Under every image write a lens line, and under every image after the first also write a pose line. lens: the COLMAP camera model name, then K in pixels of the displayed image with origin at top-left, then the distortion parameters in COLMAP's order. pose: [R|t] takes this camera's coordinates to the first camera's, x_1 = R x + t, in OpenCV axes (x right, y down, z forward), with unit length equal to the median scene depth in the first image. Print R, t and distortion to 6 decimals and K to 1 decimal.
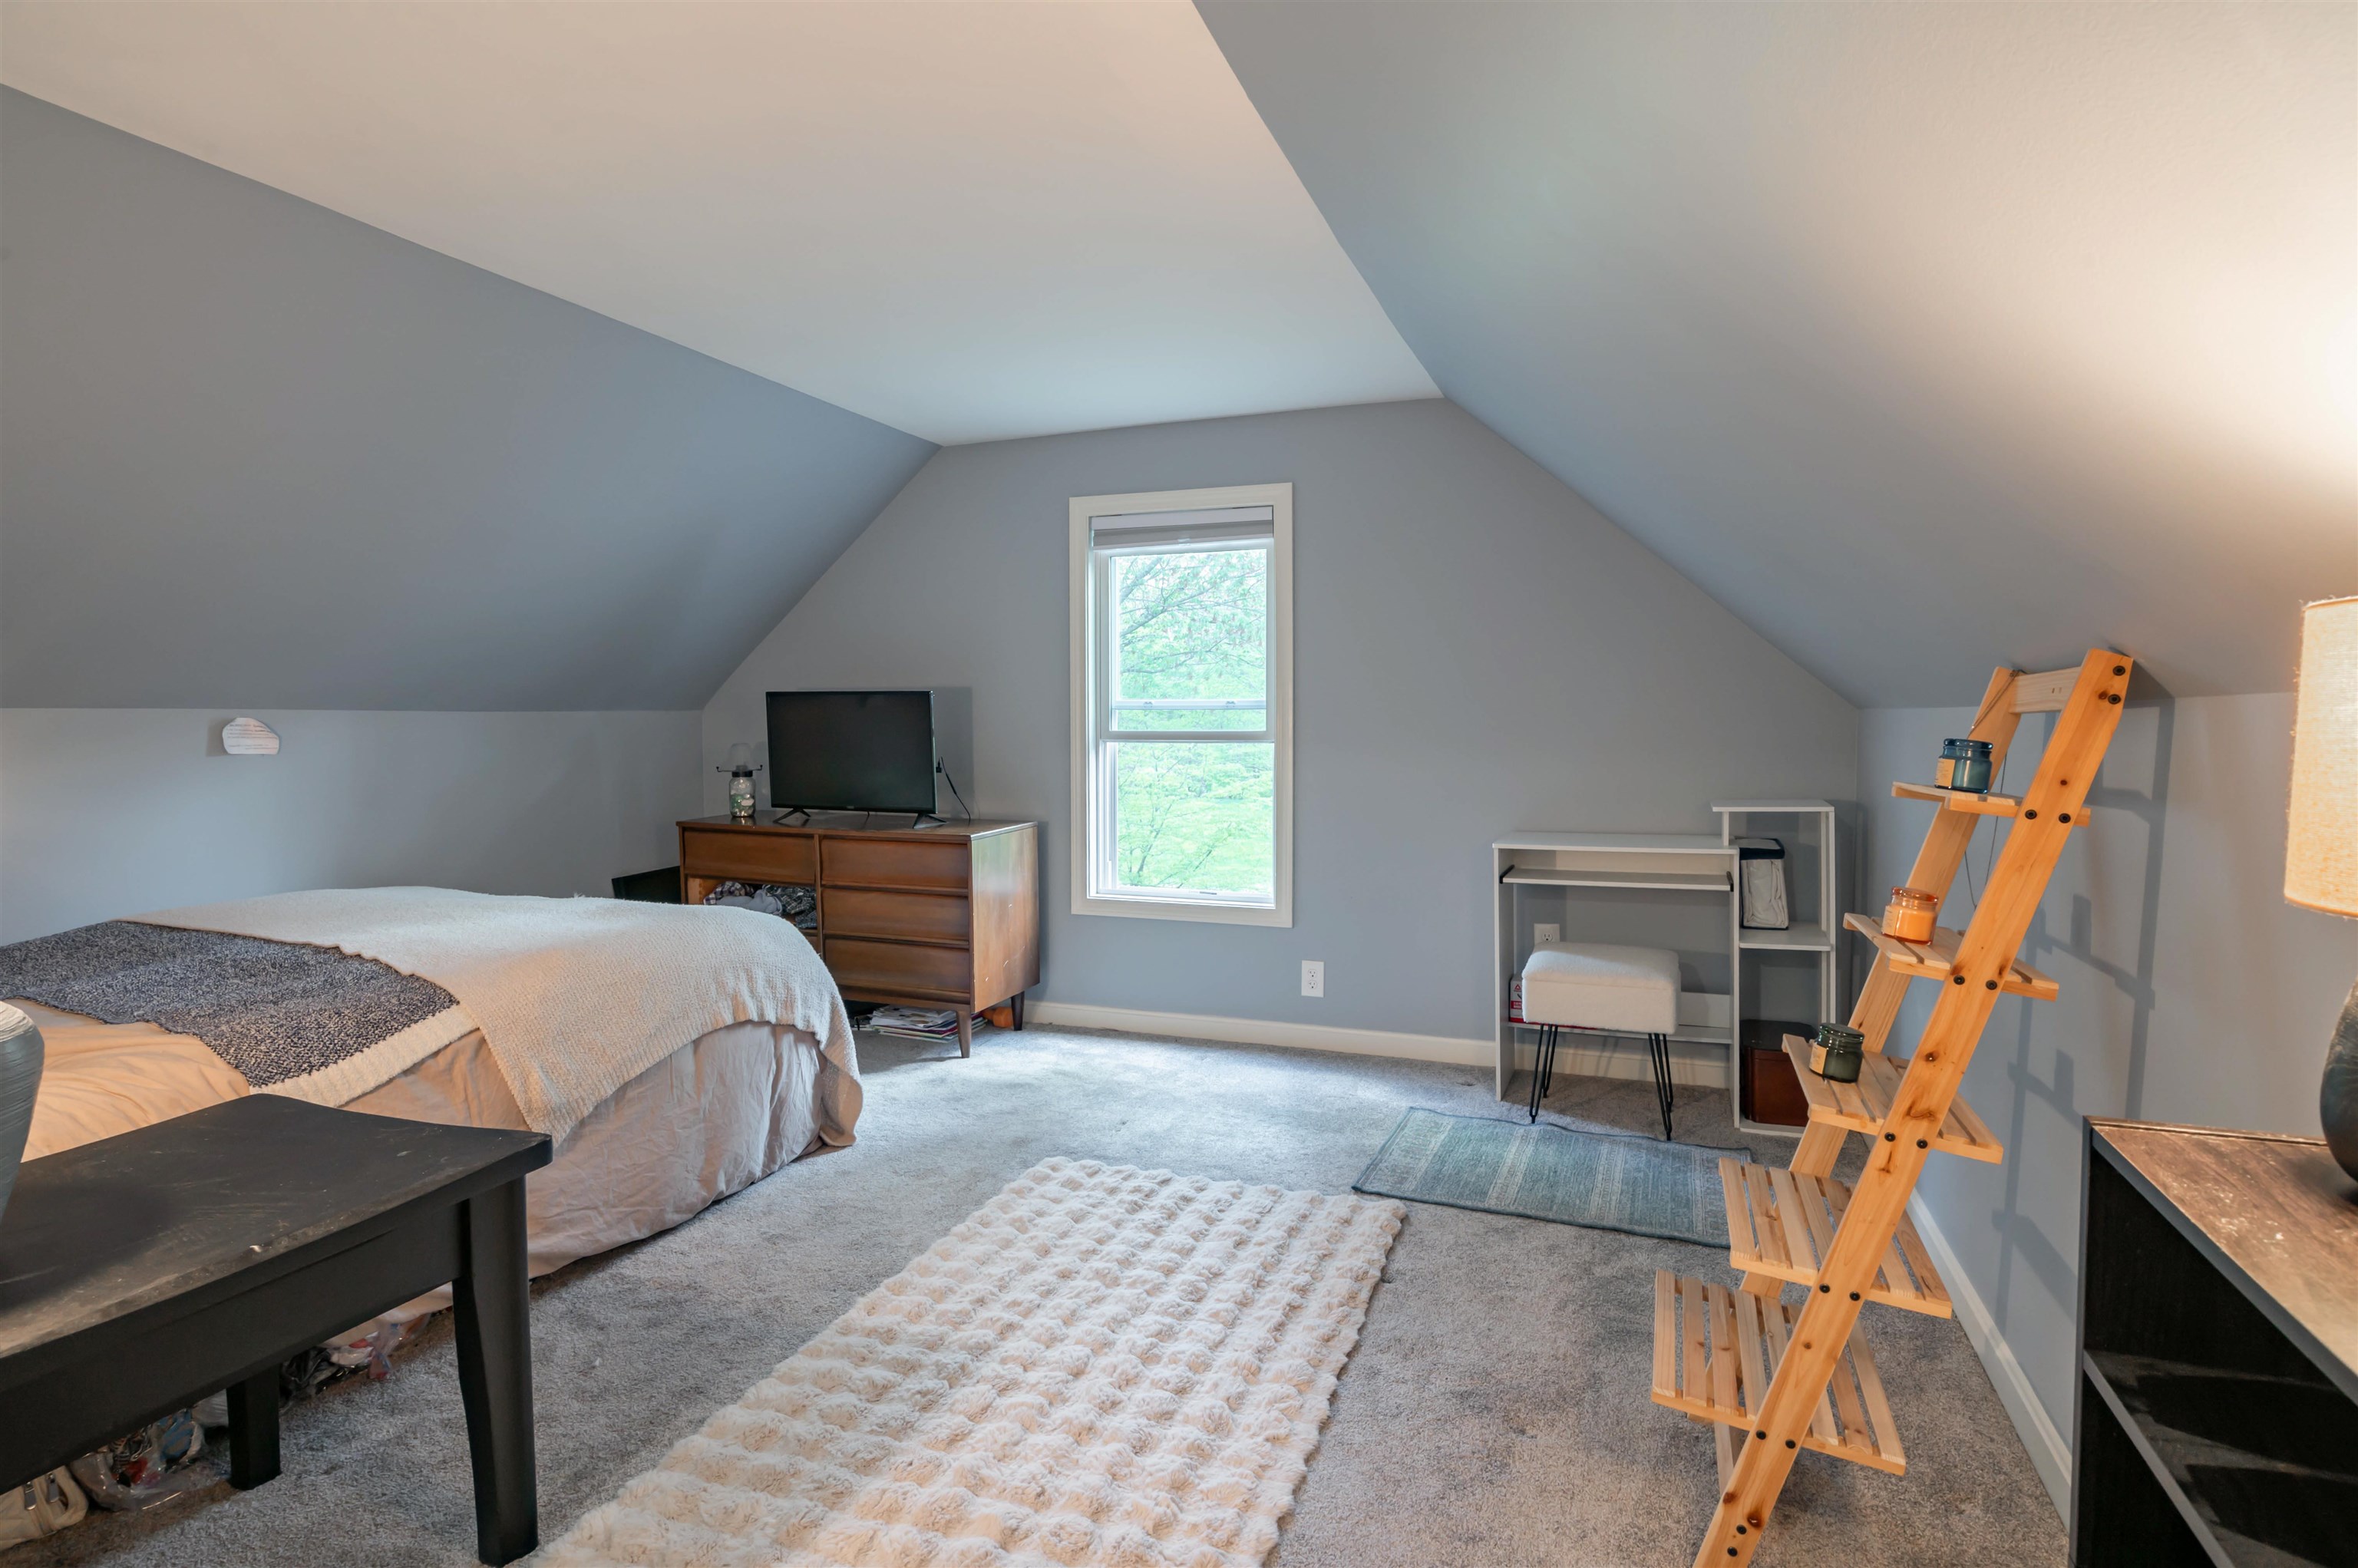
lens RADIAL K [[1184.8, 0, 1179.0], [0, 1184.8, 784.0], [0, 0, 1]] dist [0.004829, 0.001381]
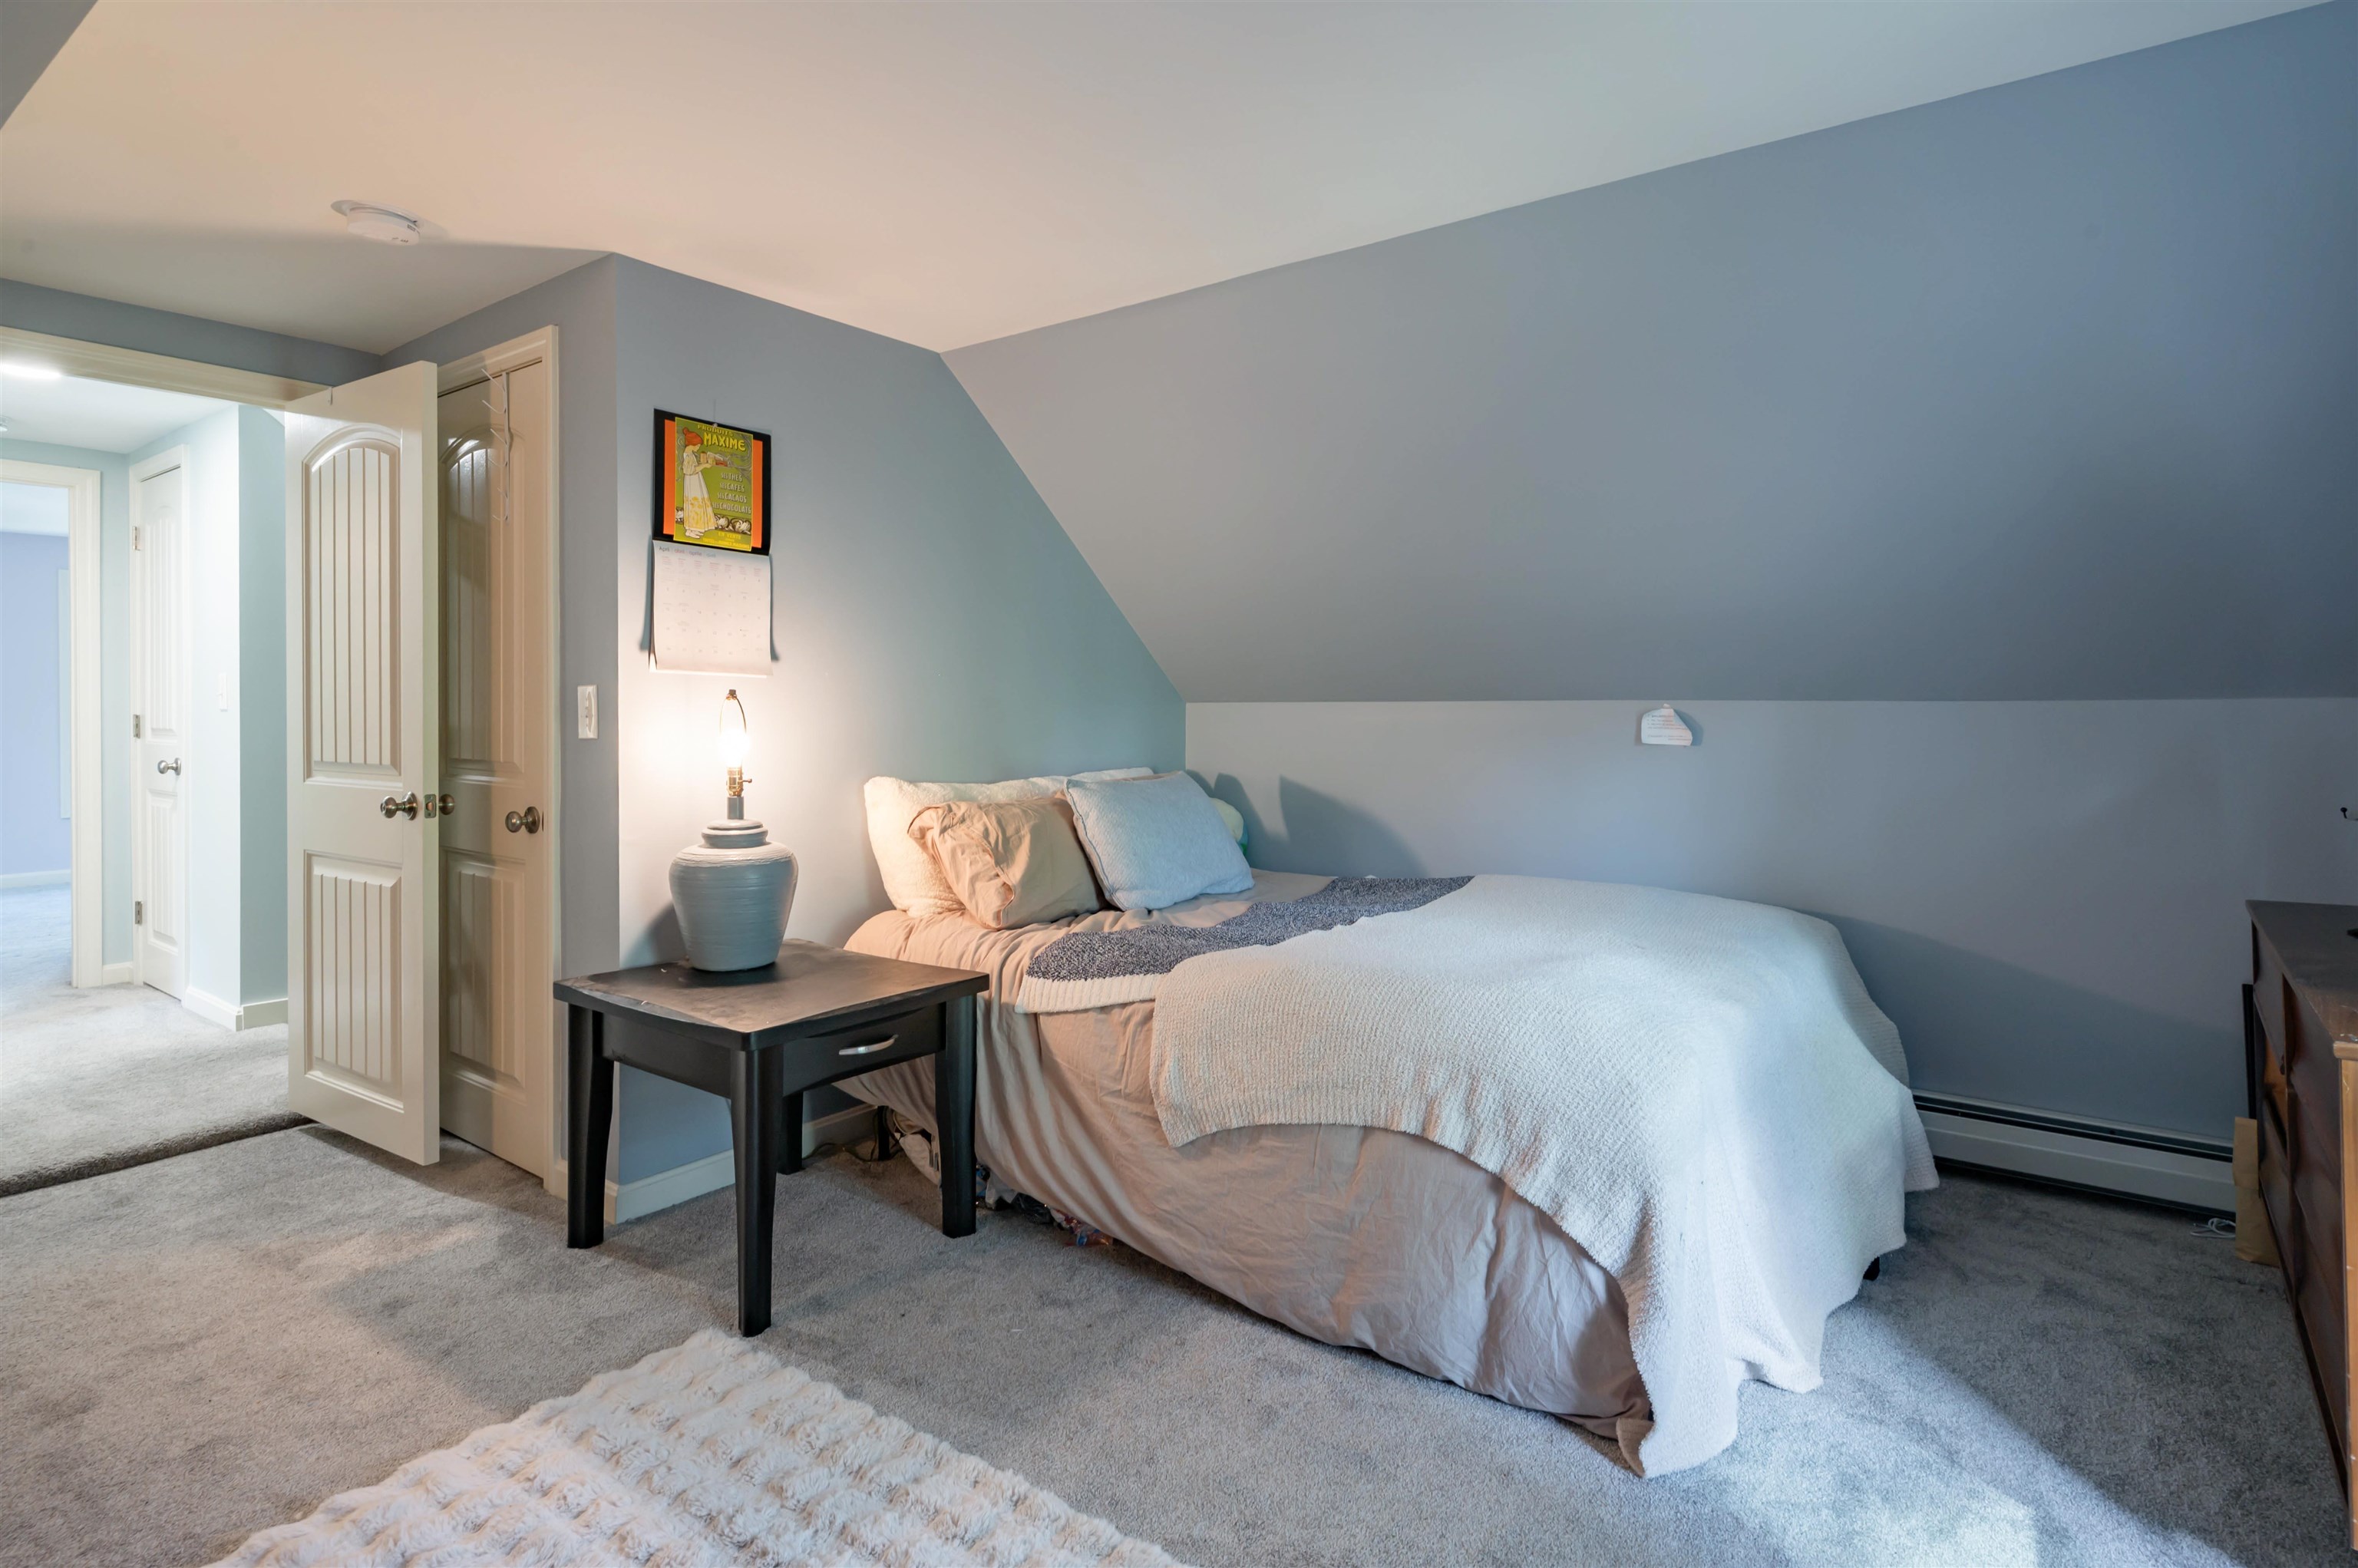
lens RADIAL K [[1181.7, 0, 1183.2], [0, 1181.7, 710.7], [0, 0, 1]] dist [0.000887, 0.000167]
pose [[-0.250065, 0.007721, -0.968198, 0.341508], [-0.052828, 0.998370, 0.021606, -0.061772], [0.966787, 0.056551, -0.249250, 0.986937]]
